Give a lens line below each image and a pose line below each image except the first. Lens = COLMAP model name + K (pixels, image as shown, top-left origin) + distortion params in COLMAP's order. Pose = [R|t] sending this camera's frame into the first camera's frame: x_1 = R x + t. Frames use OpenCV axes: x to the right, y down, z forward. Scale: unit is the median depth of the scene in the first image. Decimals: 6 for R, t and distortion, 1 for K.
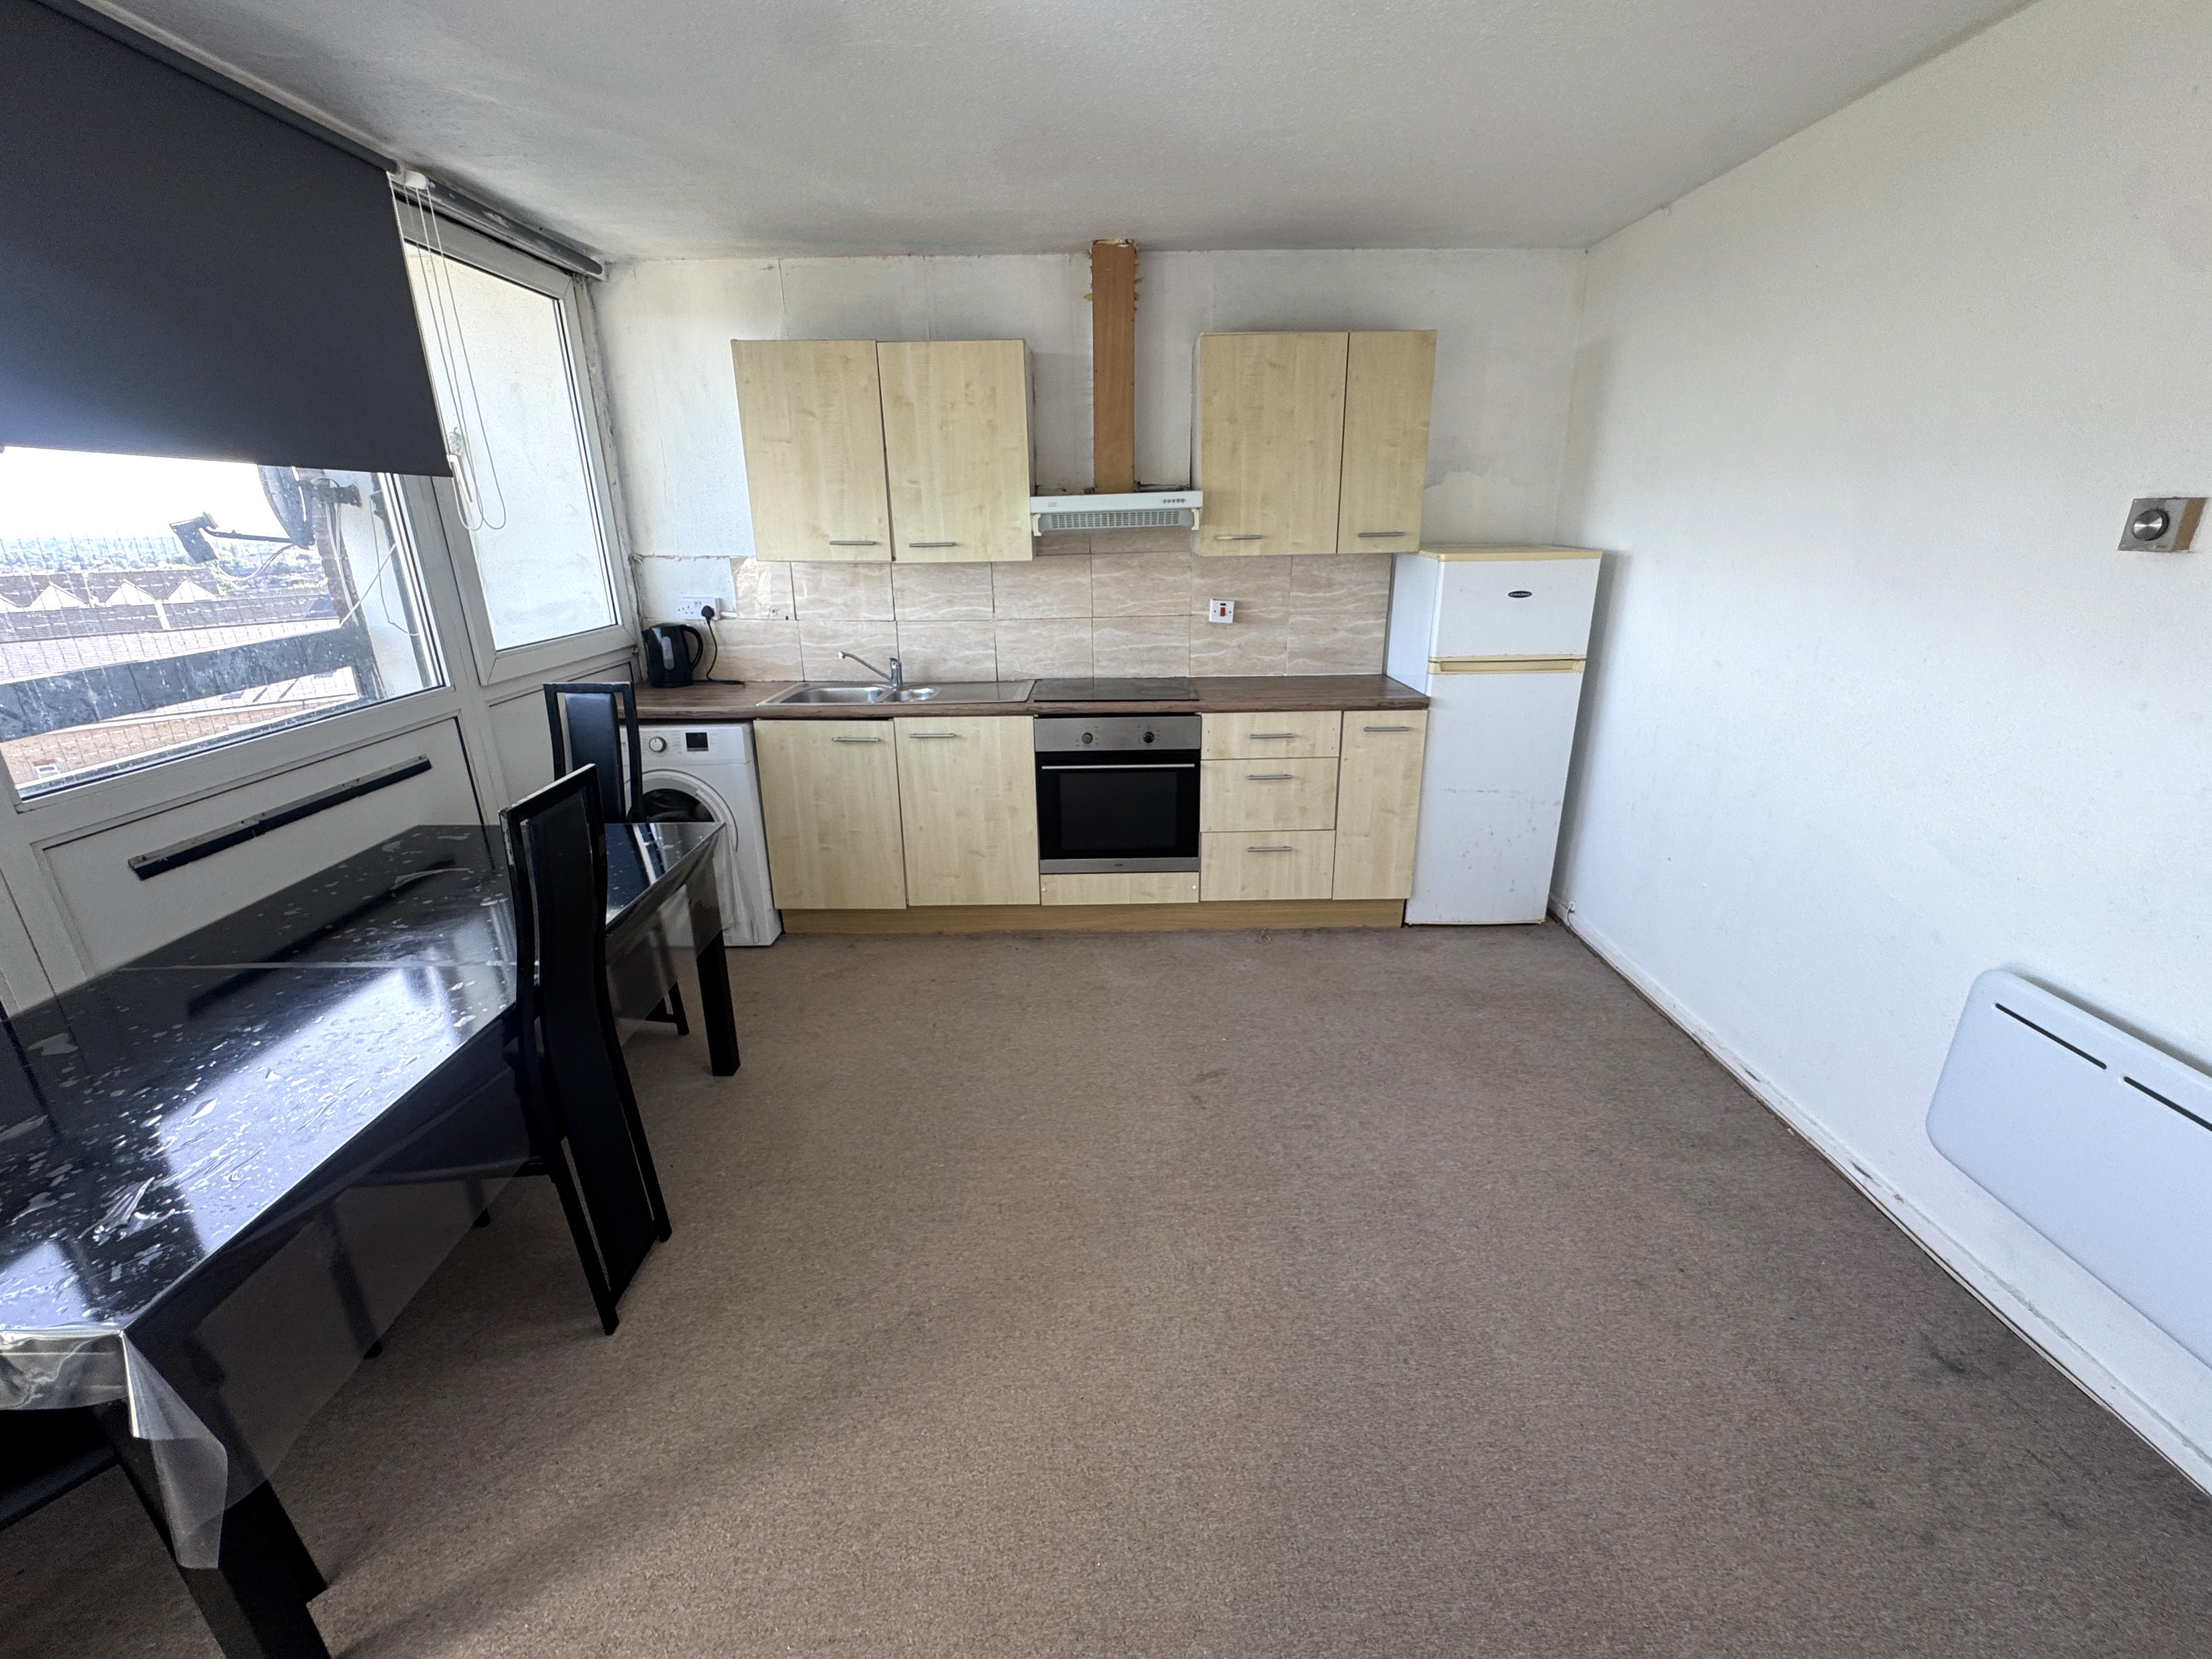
lens RADIAL K [[915.1, 0, 1106.0], [0, 915.1, 829.5], [0, 0, 1]] dist [-0.002344, -0.000338]
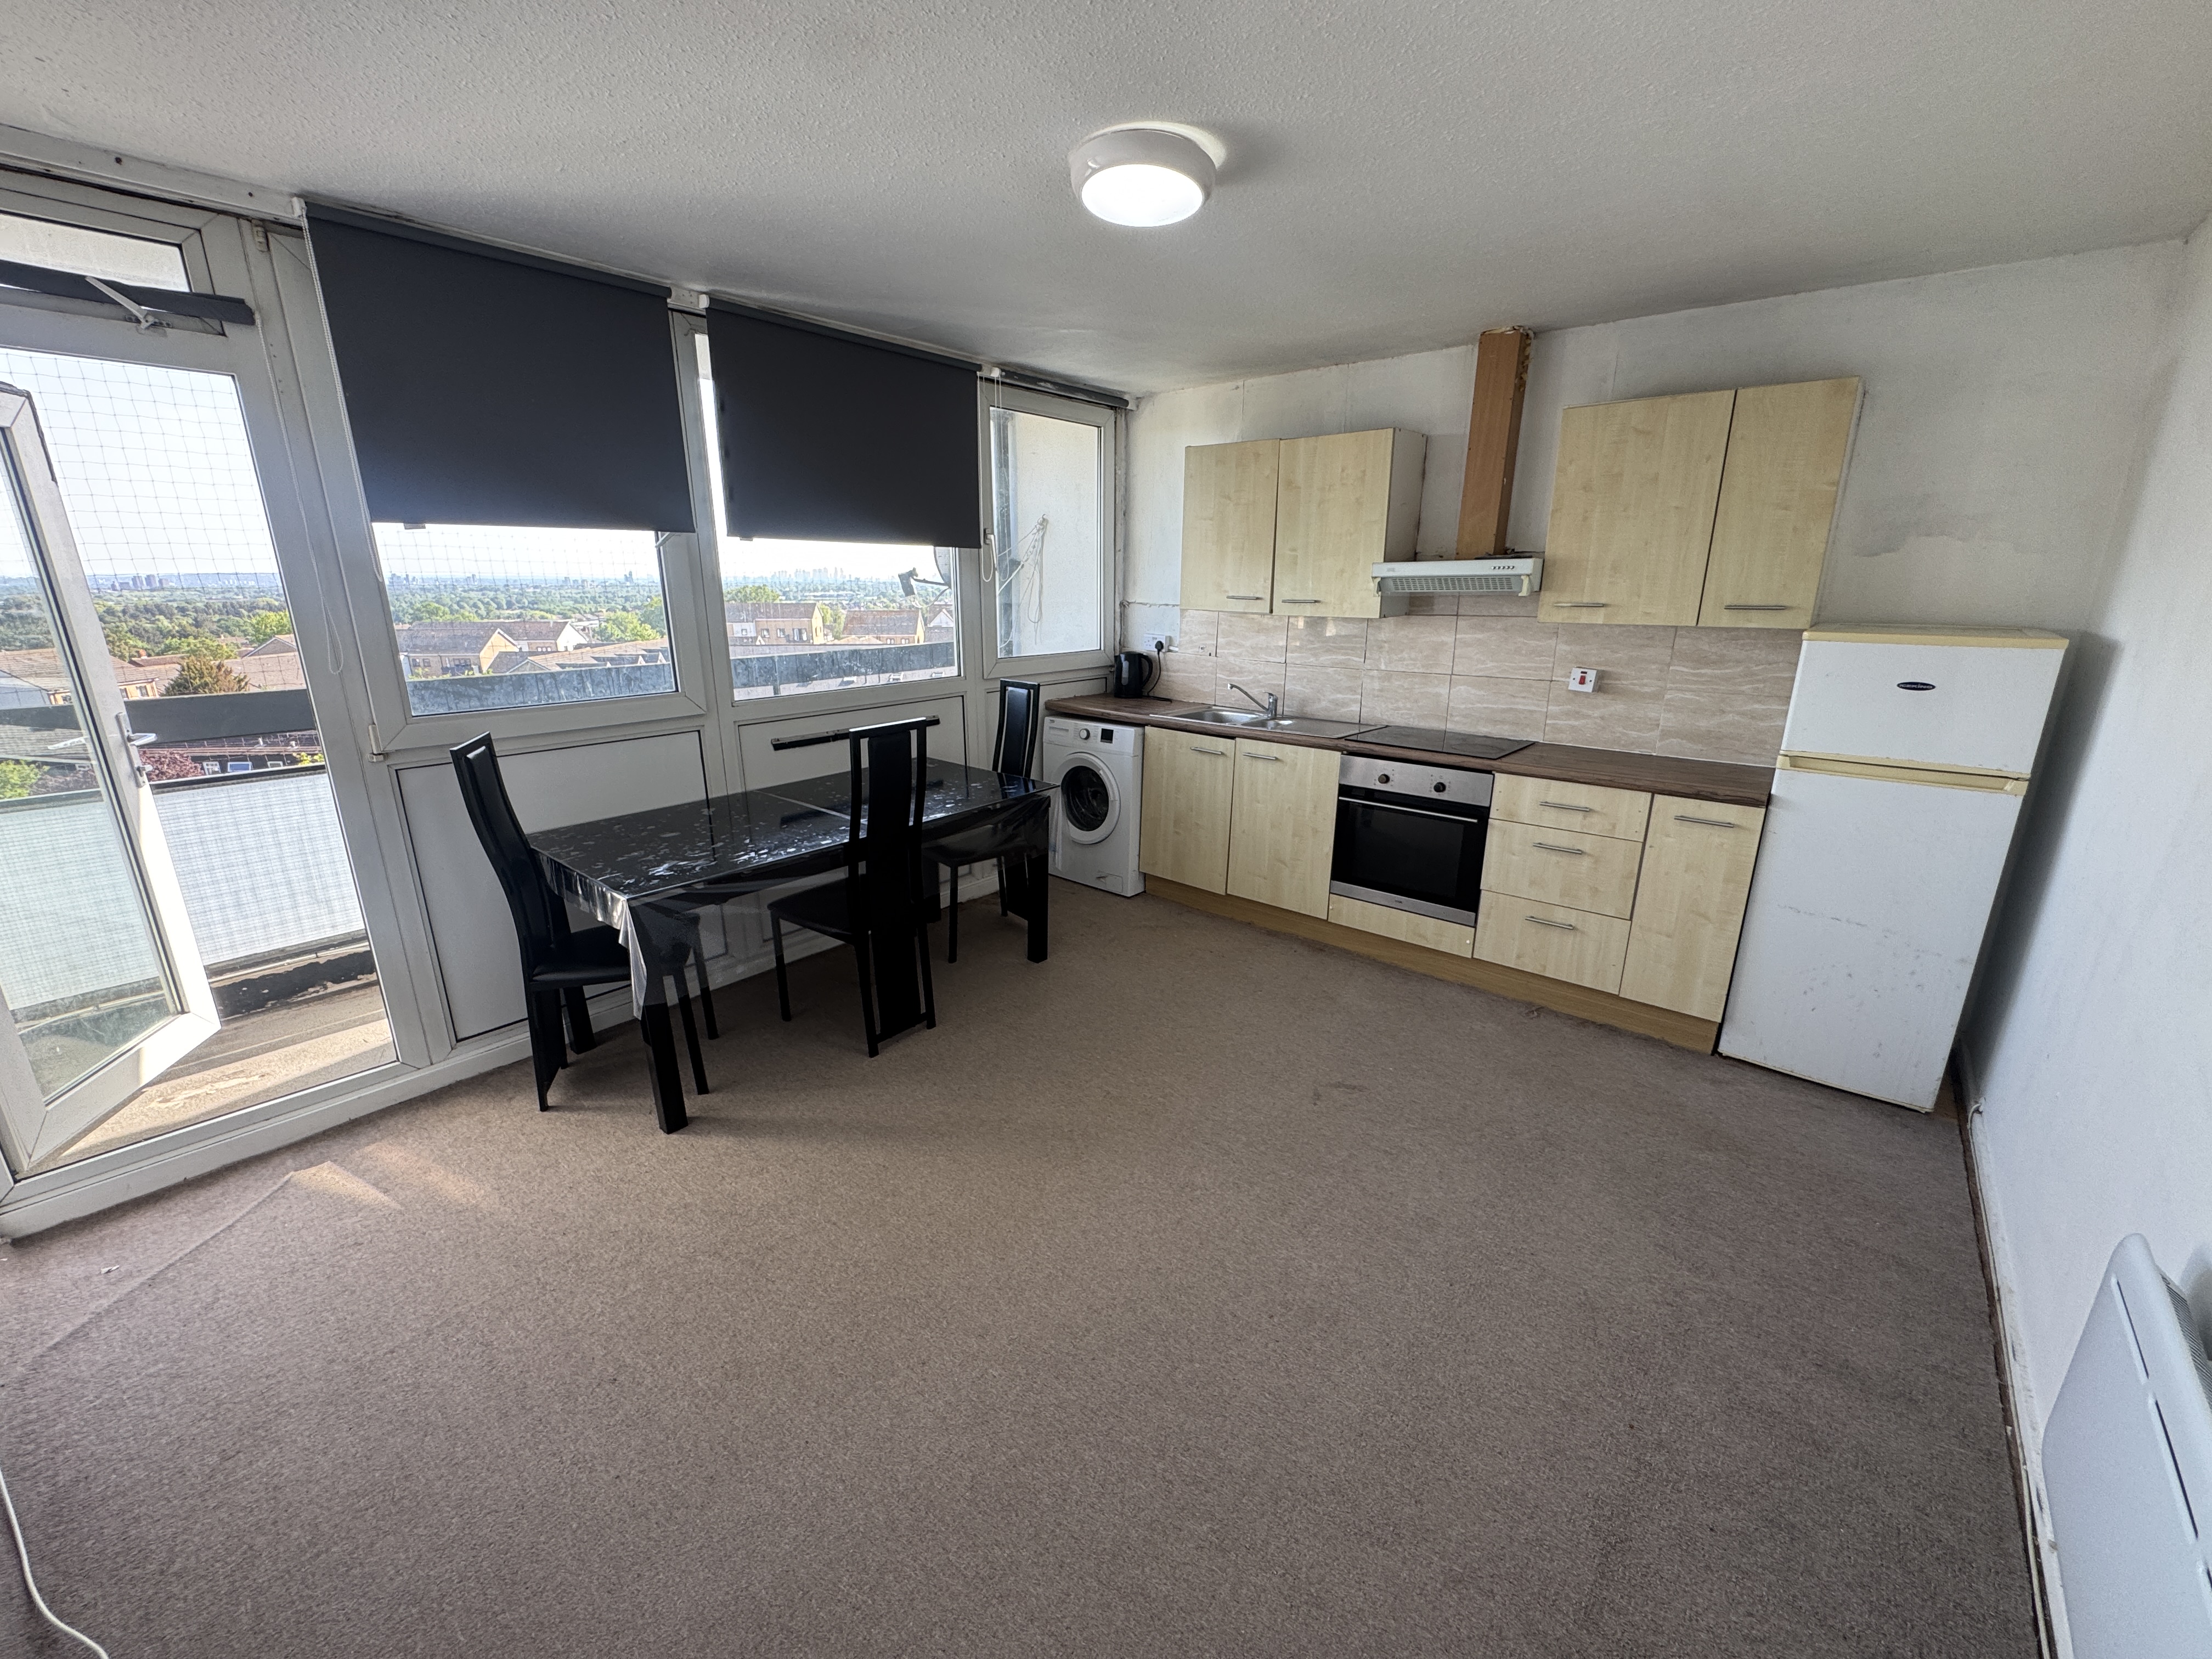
lens RADIAL K [[885.7, 0, 1106.0], [0, 885.7, 829.5], [0, 0, 1]] dist [-0.001536, -0.000162]
pose [[0.763784, 0.193357, -0.615830, 0.384763], [-0.223831, 0.974218, 0.028276, 0.003950], [0.605420, 0.116245, 0.787371, -0.031911]]
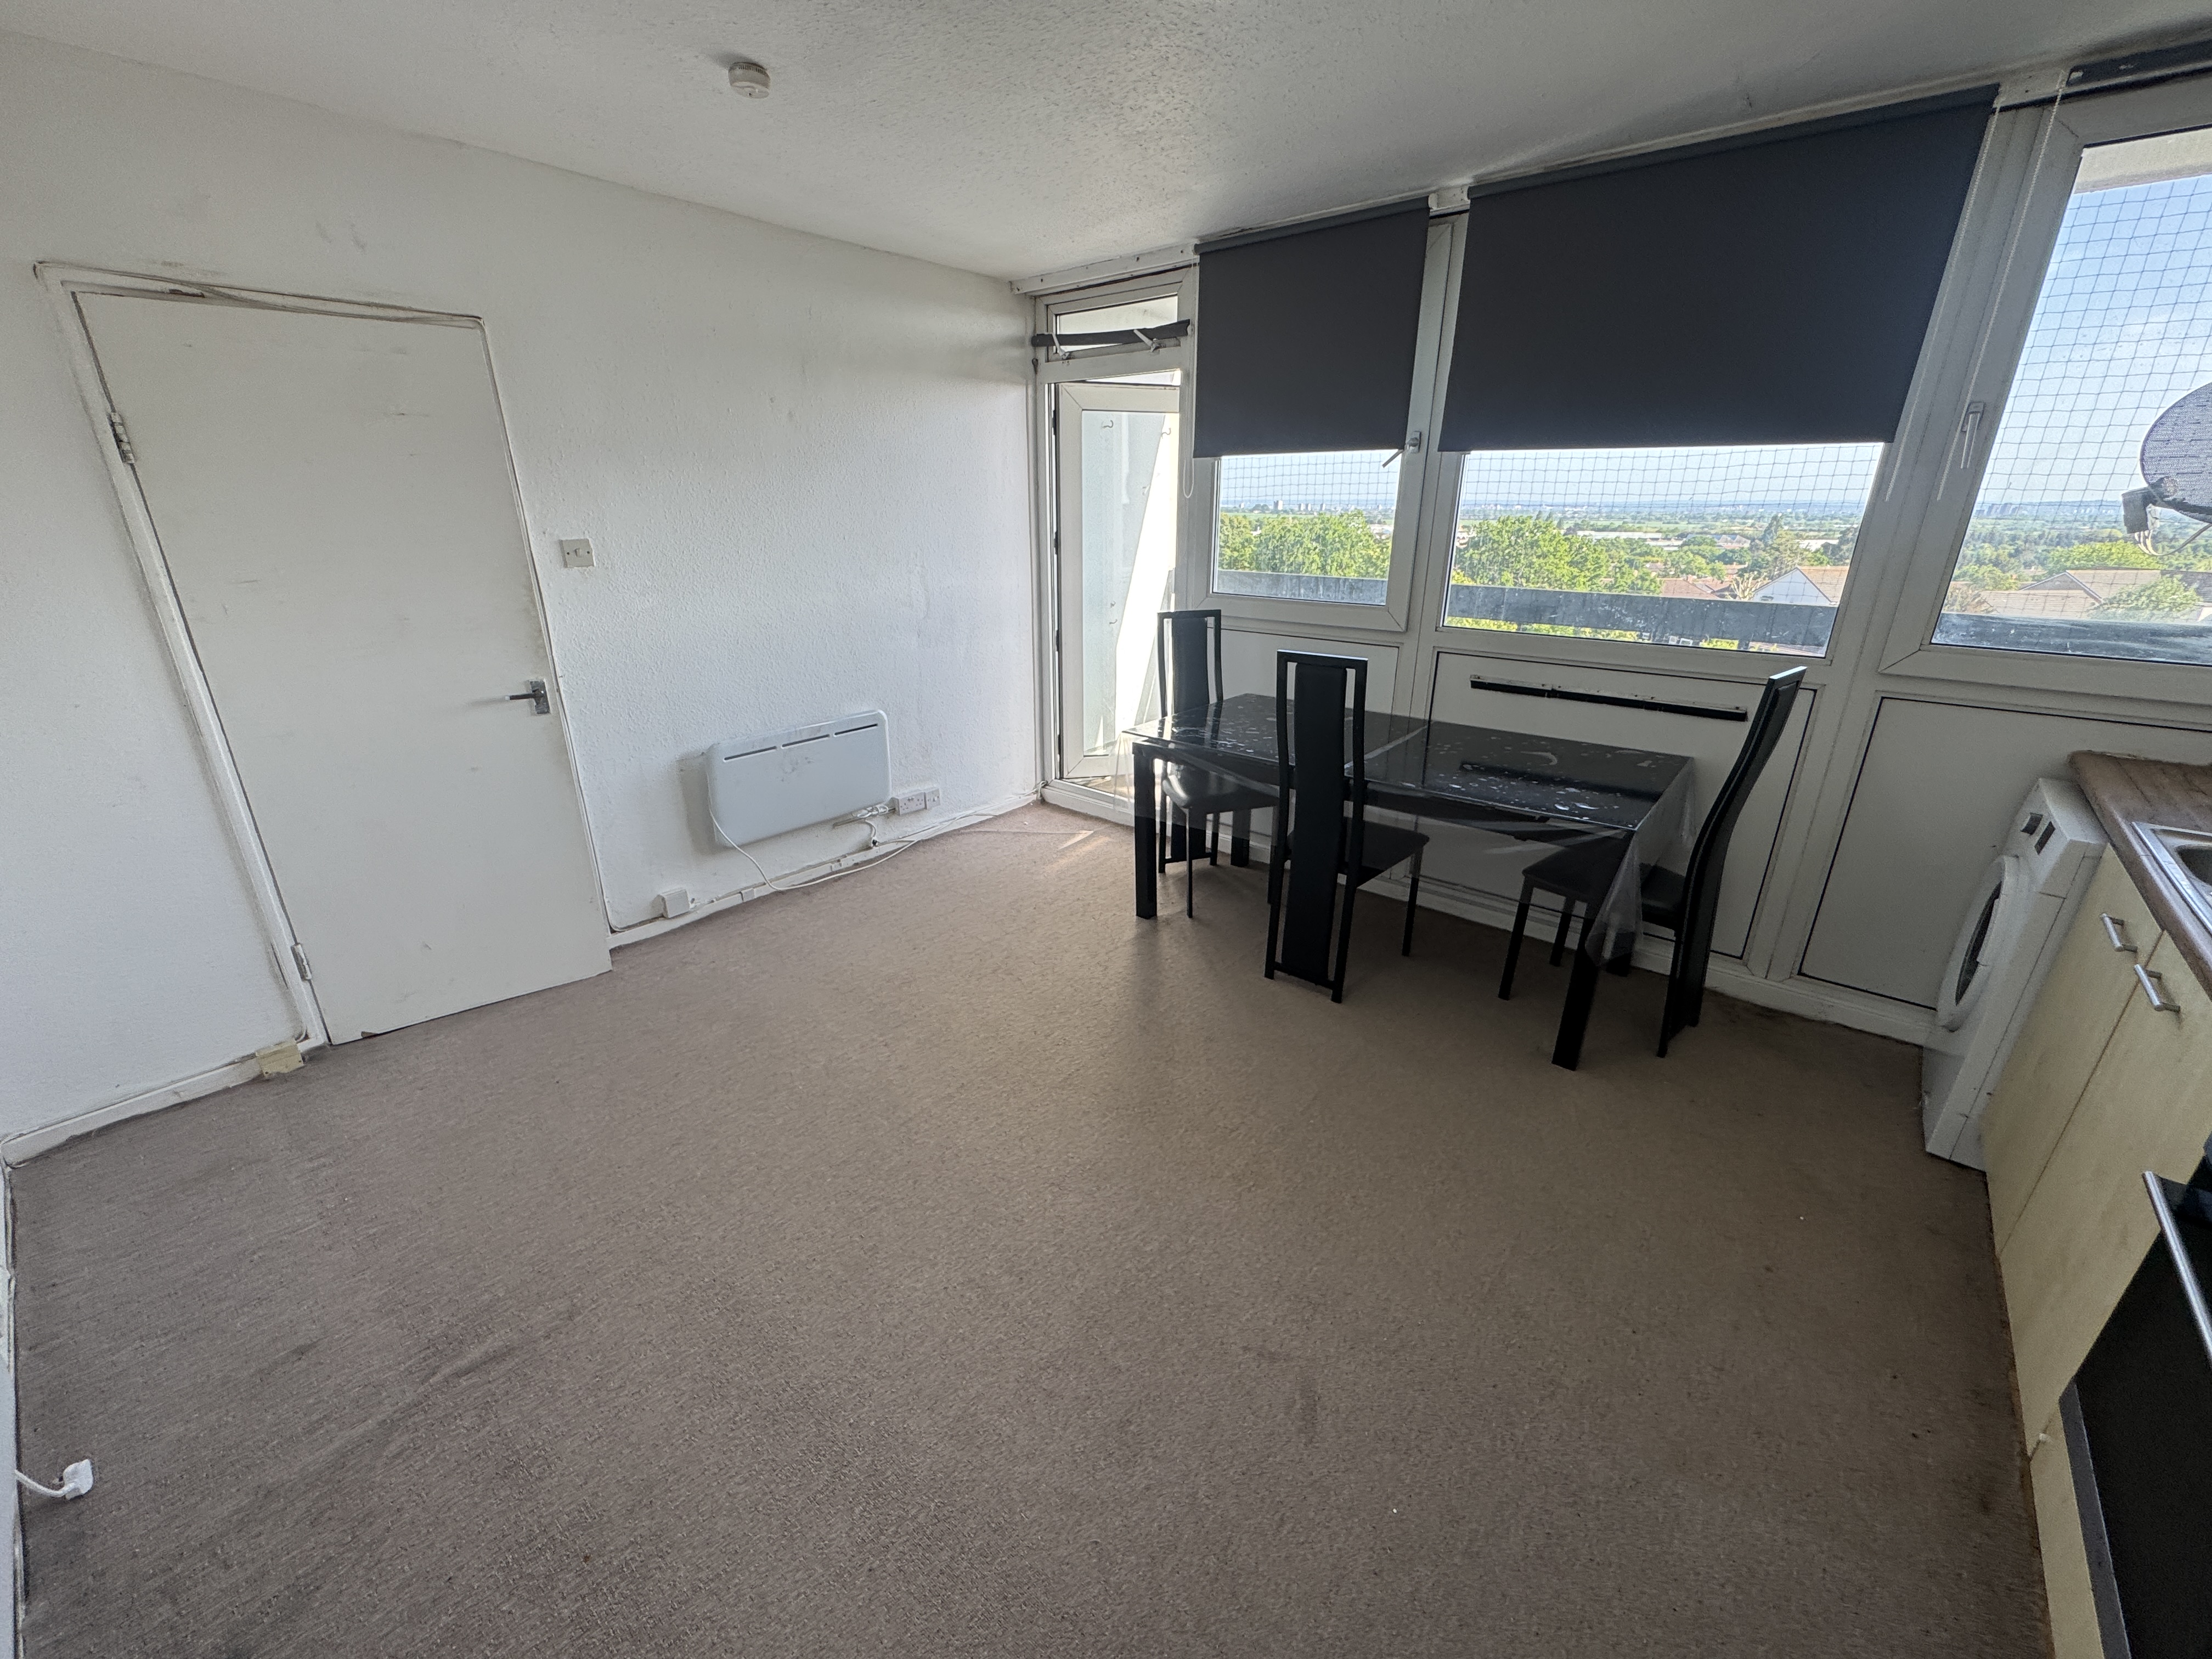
lens RADIAL K [[885.7, 0, 1106.0], [0, 885.7, 829.5], [0, 0, 1]] dist [-0.001536, -0.000162]
pose [[-0.644376, 0.279381, -0.711847, 0.410609], [-0.242849, 0.807924, 0.536920, -0.265388], [0.725124, 0.518850, -0.452759, 0.768772]]
